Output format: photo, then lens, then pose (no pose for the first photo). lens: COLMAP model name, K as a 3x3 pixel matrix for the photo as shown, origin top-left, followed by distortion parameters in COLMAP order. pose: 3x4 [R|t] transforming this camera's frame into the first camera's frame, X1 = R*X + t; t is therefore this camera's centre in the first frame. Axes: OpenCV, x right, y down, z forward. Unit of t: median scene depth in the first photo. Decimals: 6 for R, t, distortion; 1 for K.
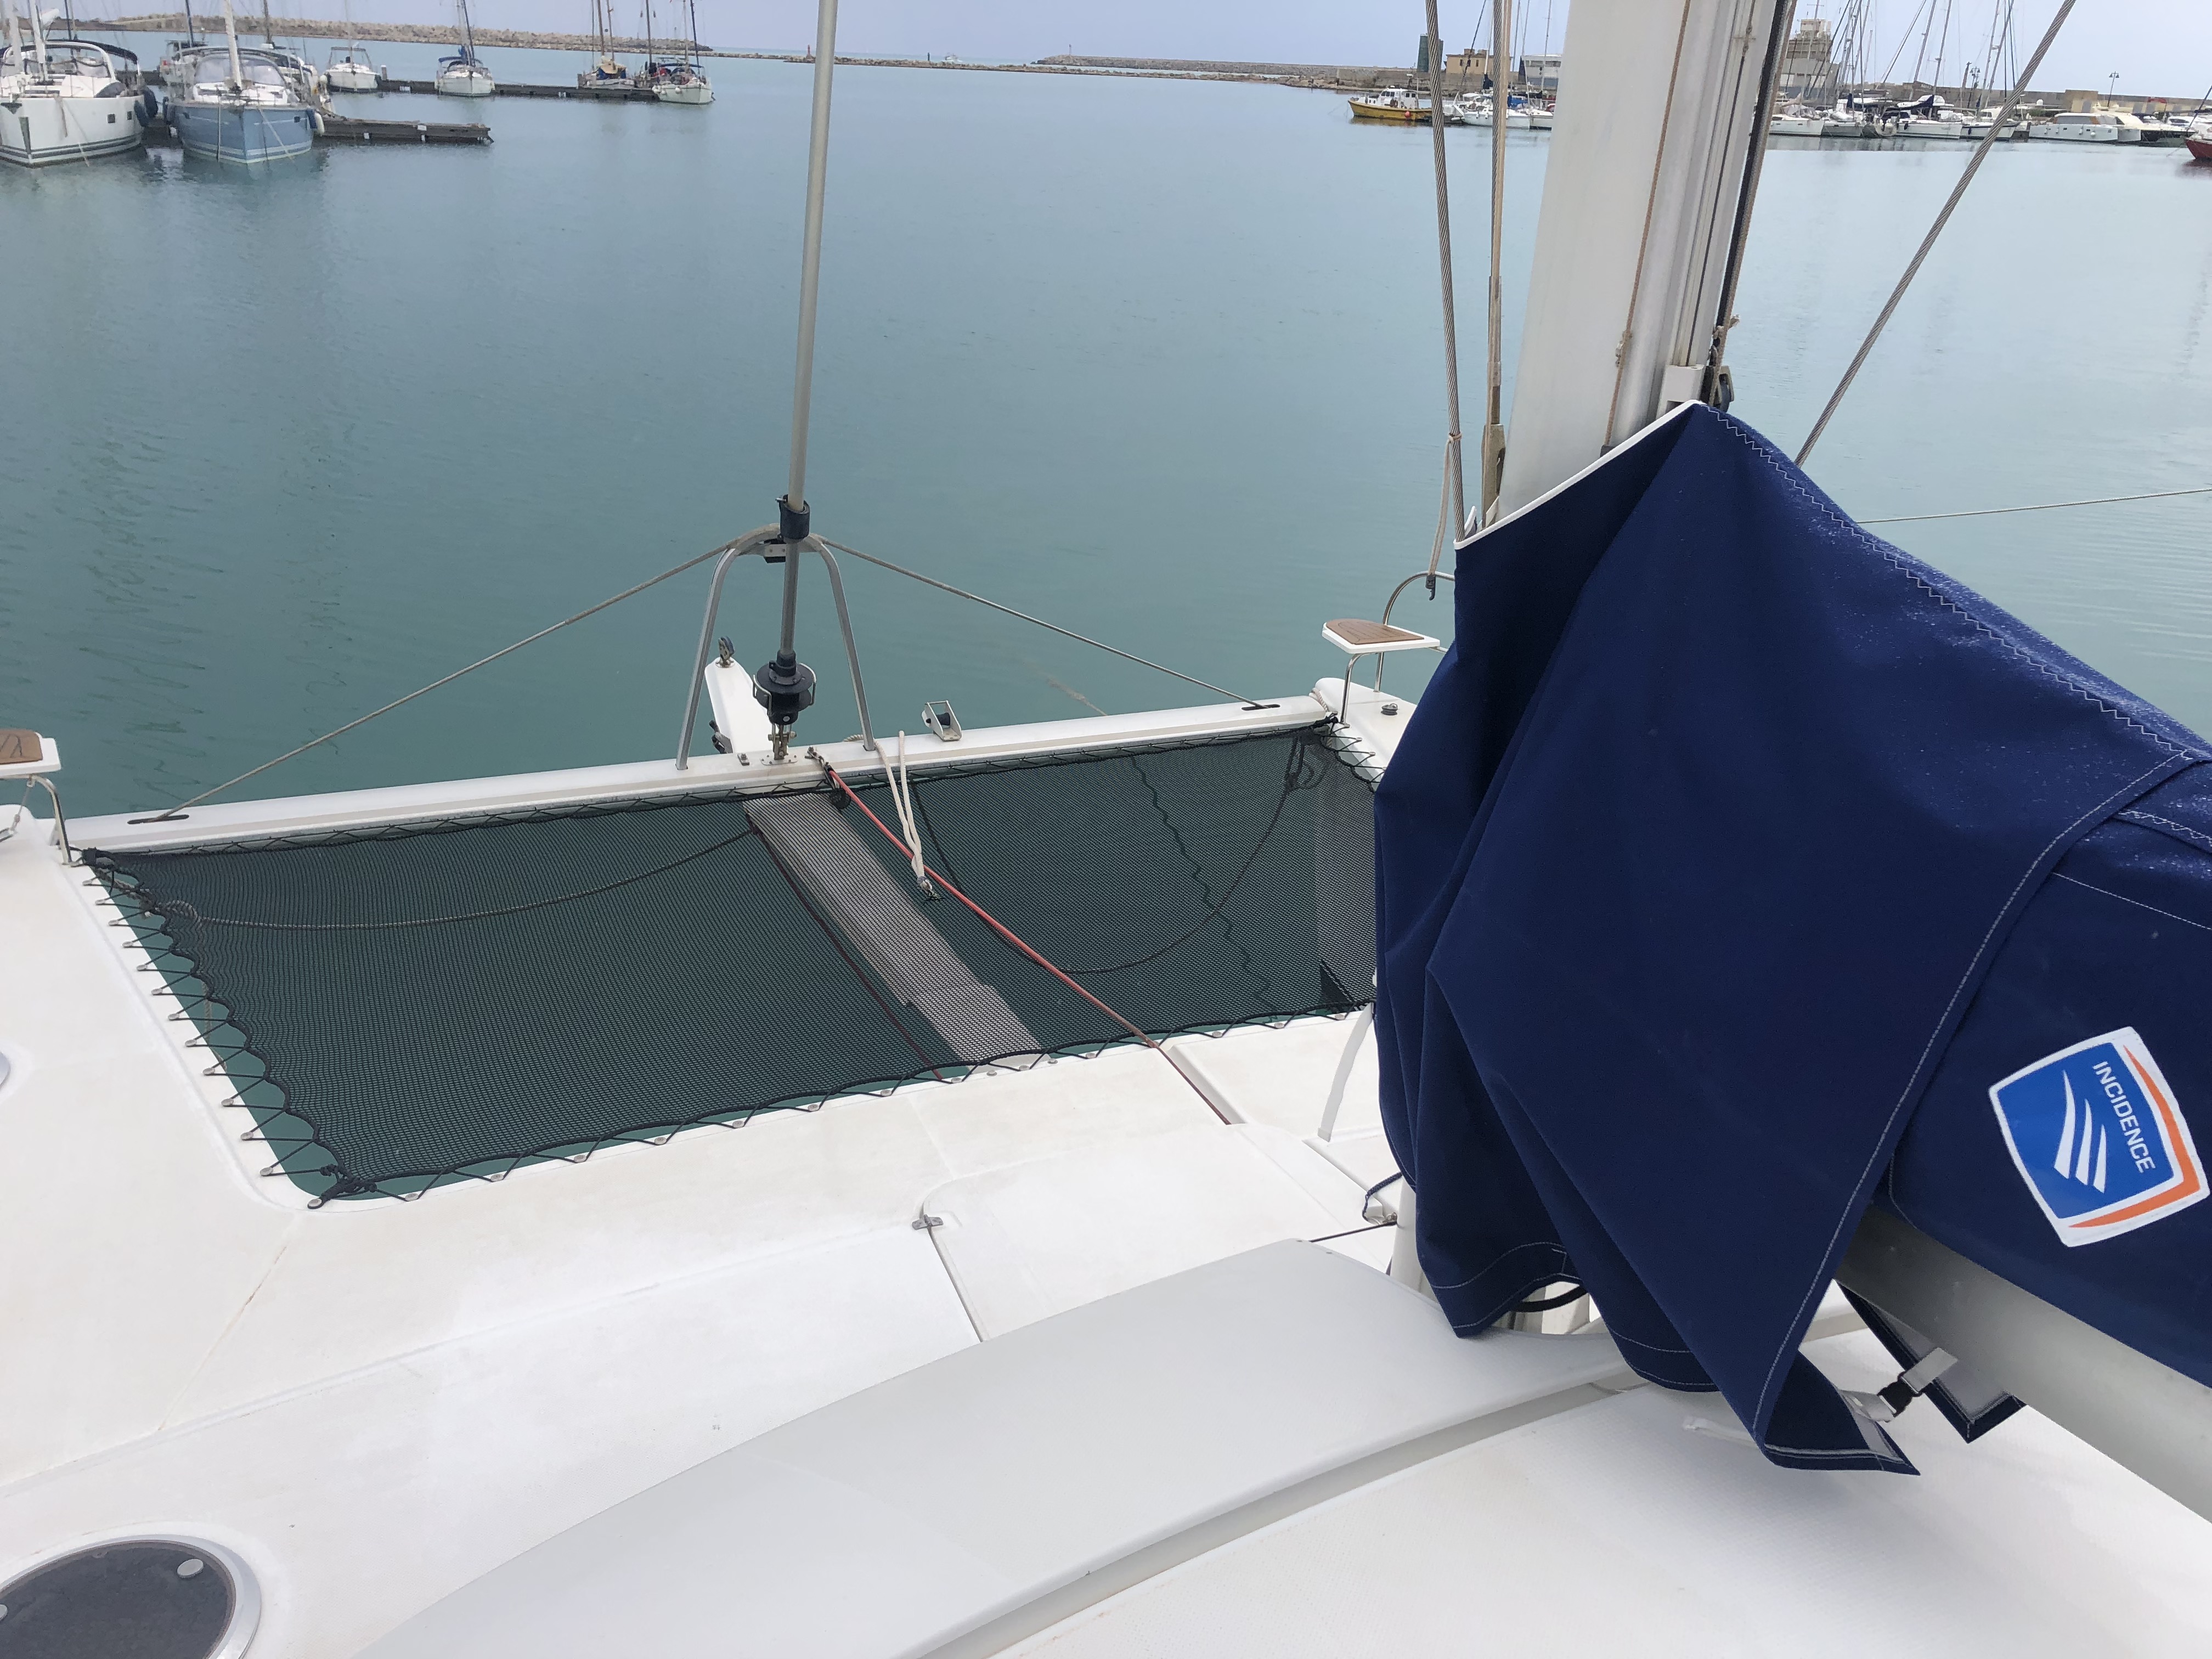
lens RADIAL K [[1860.2, 0, 1091.4], [0, 1860.2, 827.2], [0, 0, 1]] dist [0.059736, -0.150181]
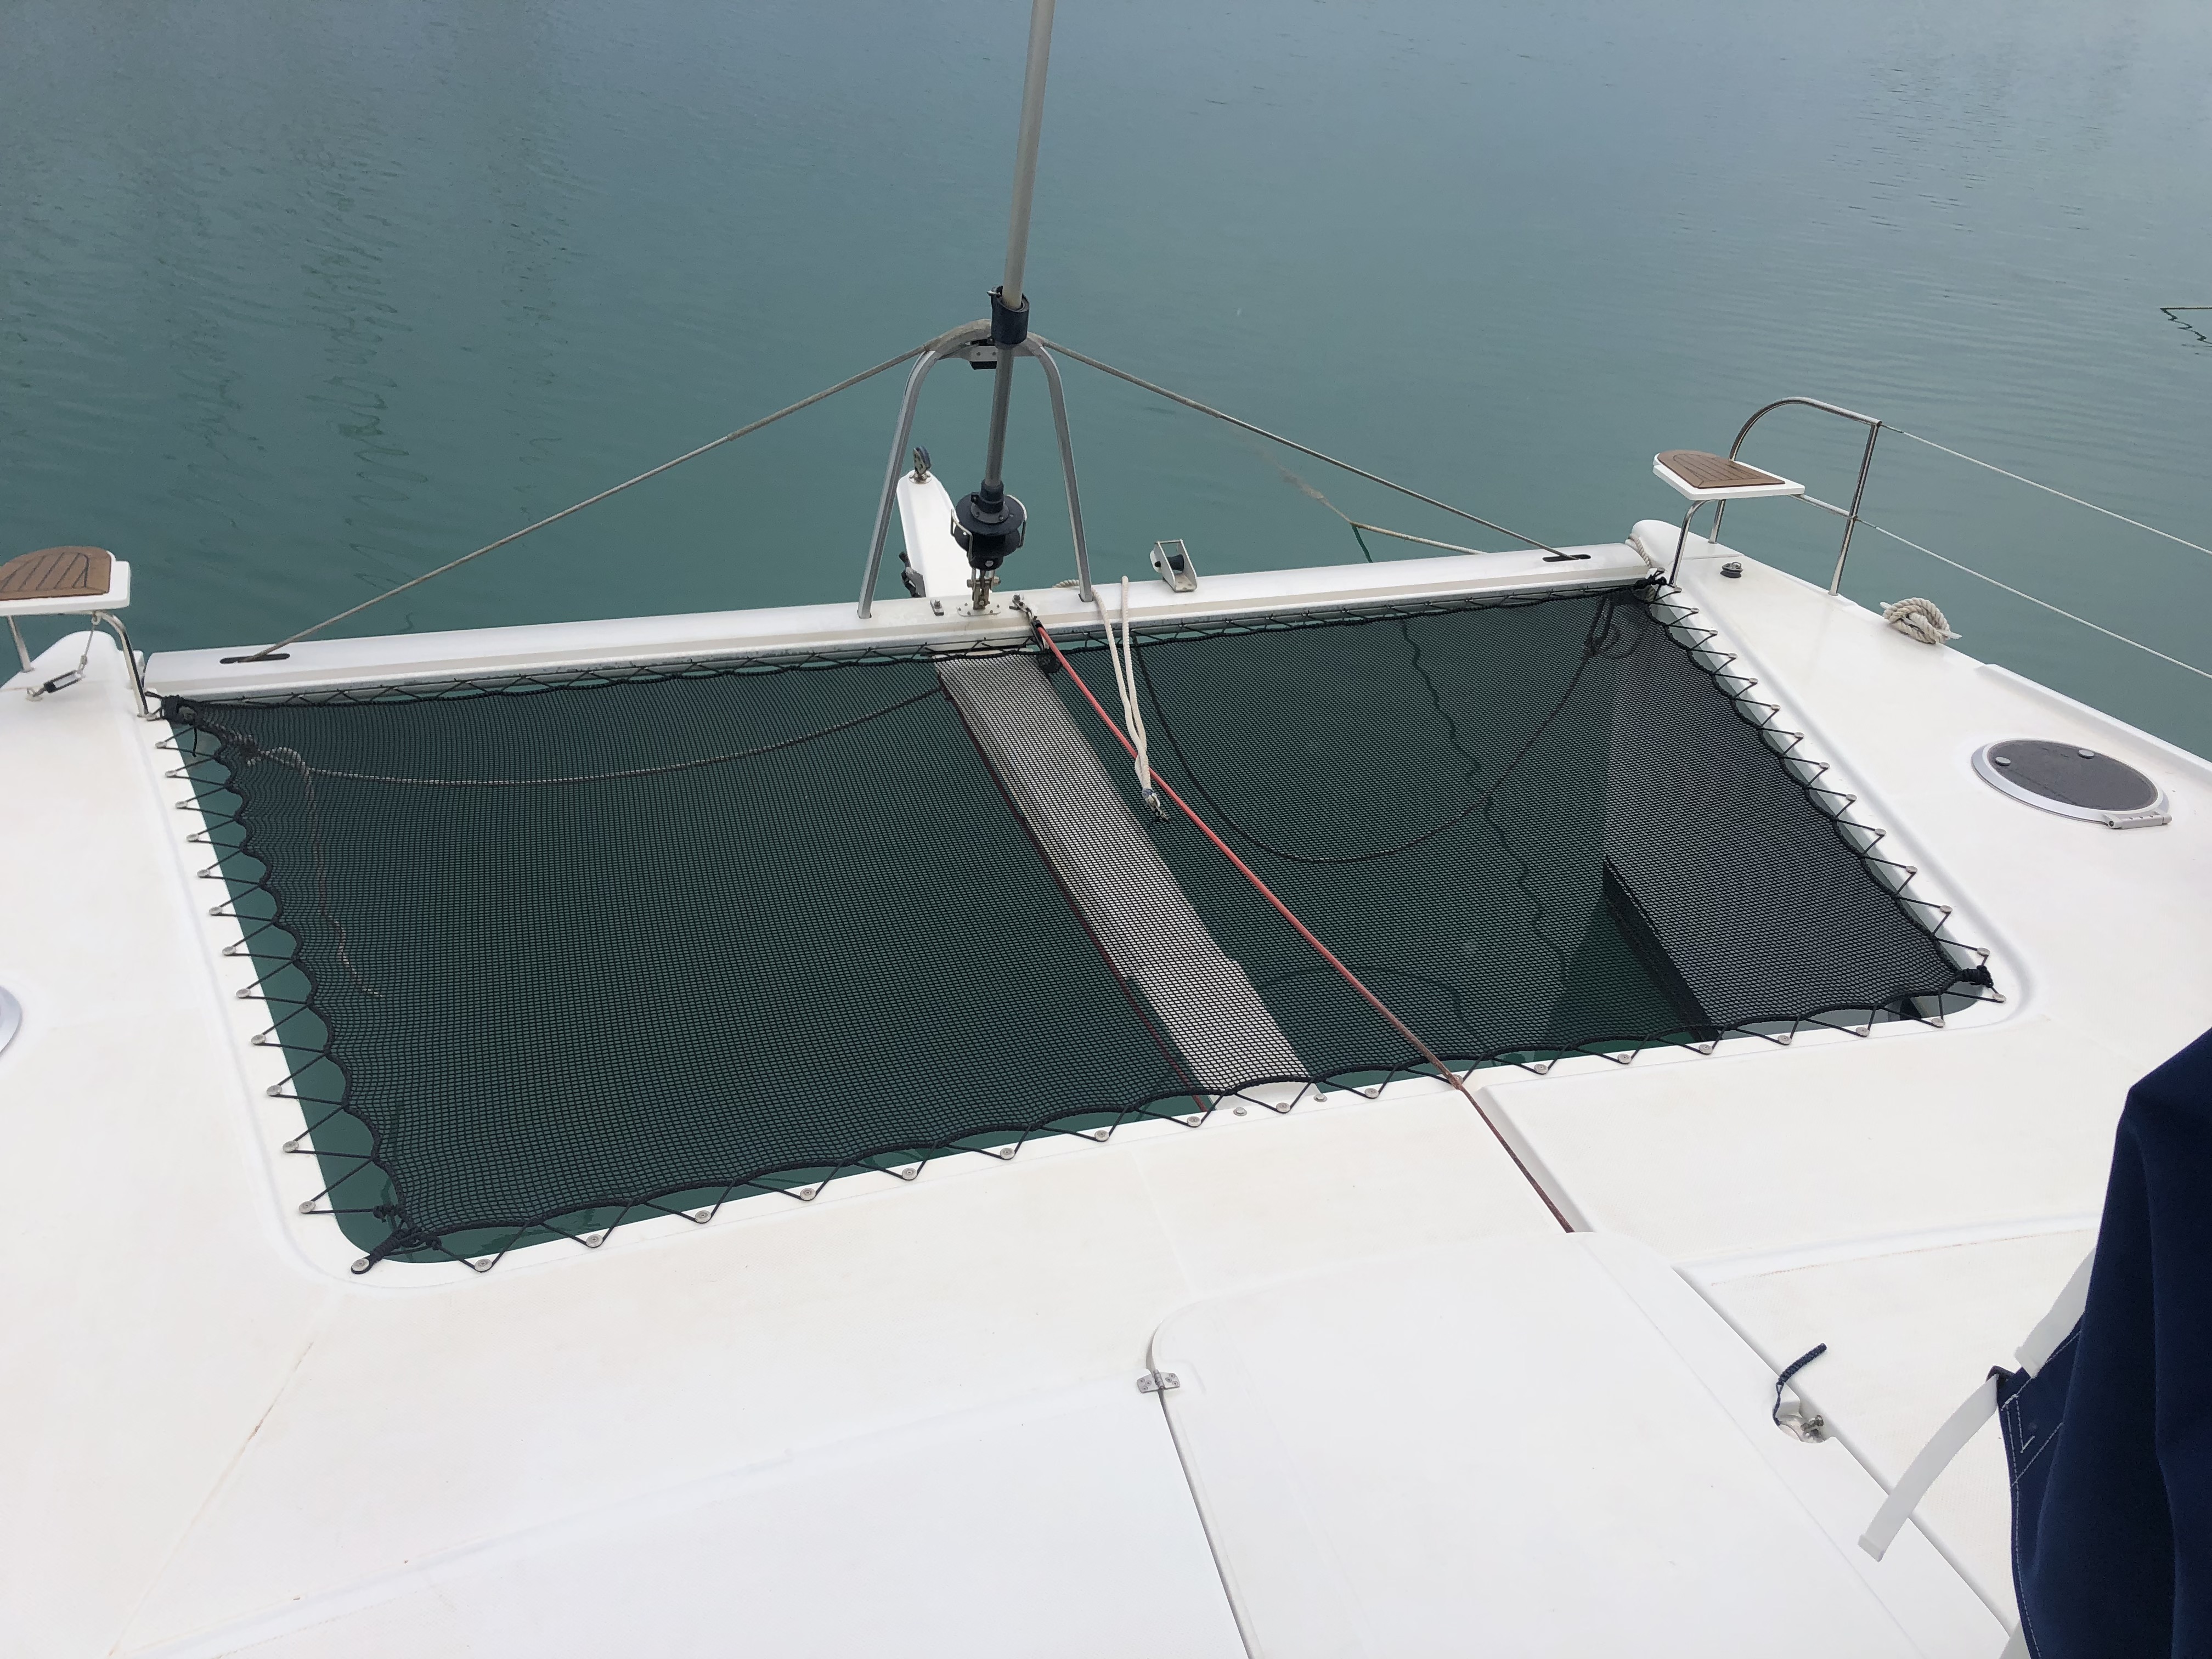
lens RADIAL K [[1744.8, 0, 1077.6], [0, 1744.8, 832.6], [0, 0, 1]] dist [0.088538, -0.193601]
pose [[0.993045, 0.062868, -0.099548, -0.040676], [-0.046556, 0.986270, 0.158441, -0.065894], [0.108142, -0.152705, 0.982337, 0.226814]]
